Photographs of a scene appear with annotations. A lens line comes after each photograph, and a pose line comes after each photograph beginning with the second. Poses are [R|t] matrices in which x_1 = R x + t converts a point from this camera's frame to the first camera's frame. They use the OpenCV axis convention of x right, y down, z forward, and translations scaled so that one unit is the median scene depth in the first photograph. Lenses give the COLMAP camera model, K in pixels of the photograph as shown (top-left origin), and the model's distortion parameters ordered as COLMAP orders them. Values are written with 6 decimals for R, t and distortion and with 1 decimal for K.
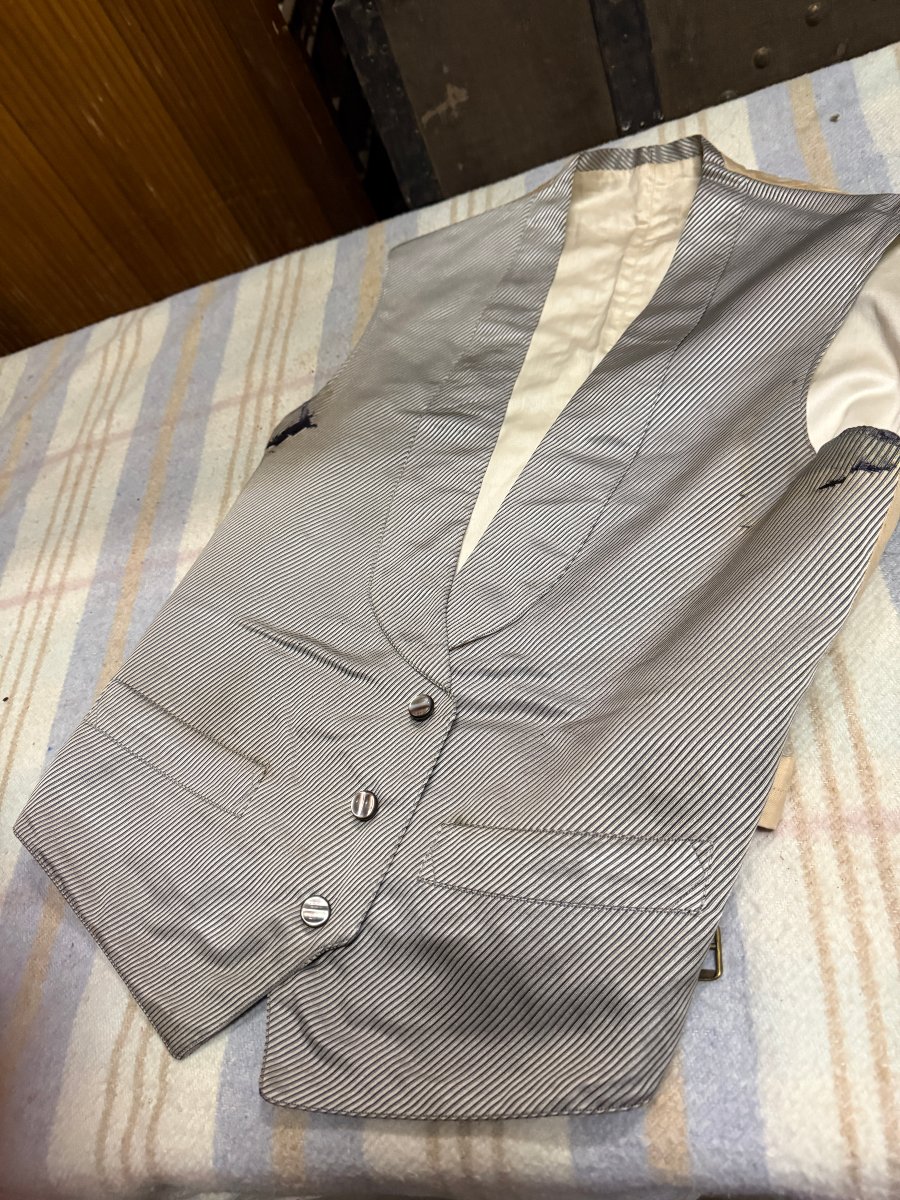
lens RADIAL K [[848.7, 0, 450.0], [0, 848.7, 600.0], [0, 0, 1]] dist [0.012816, 0.000089]
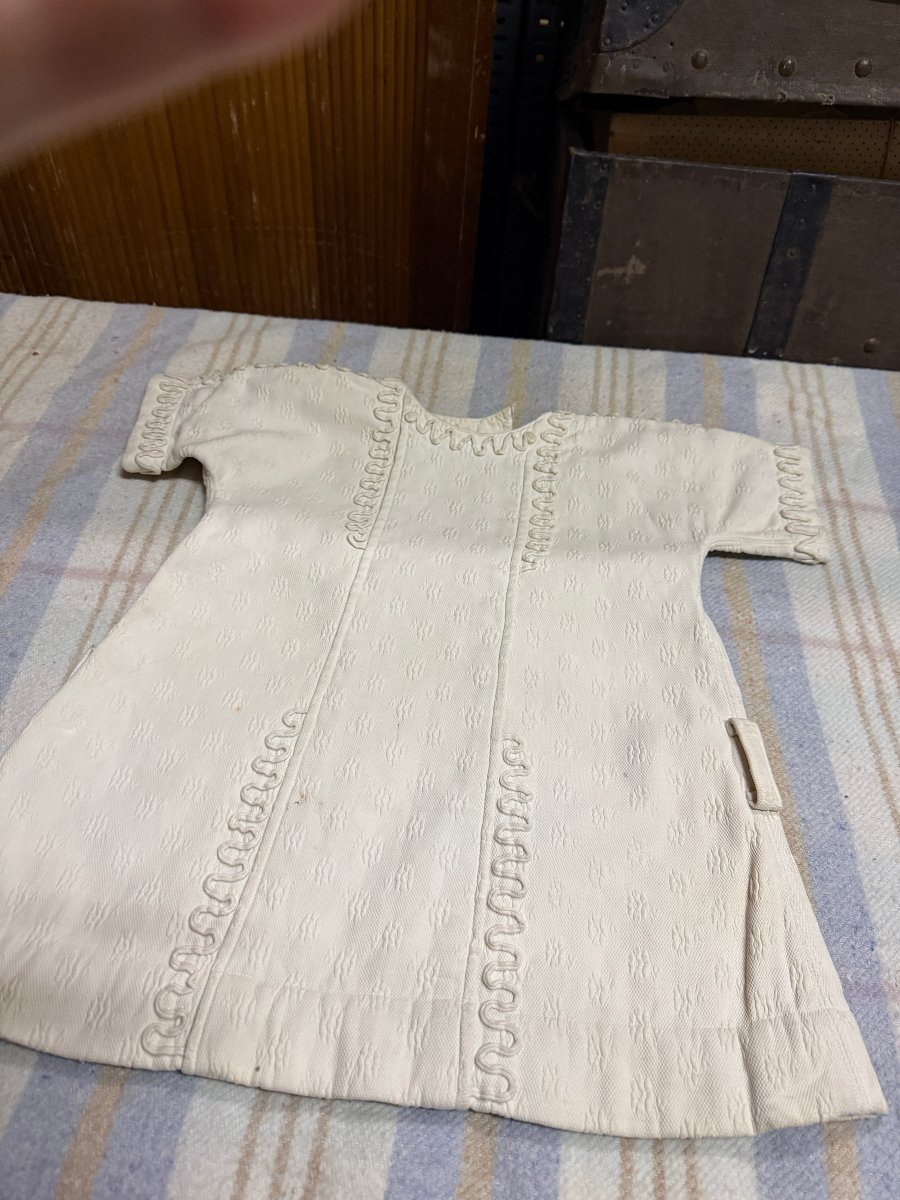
lens RADIAL K [[848.7, 0, 450.0], [0, 848.7, 600.0], [0, 0, 1]] dist [0.012816, 0.000089]
pose [[0.915336, 0.307600, 0.259888, -0.286027], [-0.279113, 0.949827, -0.141152, 0.035094], [-0.290268, 0.056664, 0.955266, 0.026841]]
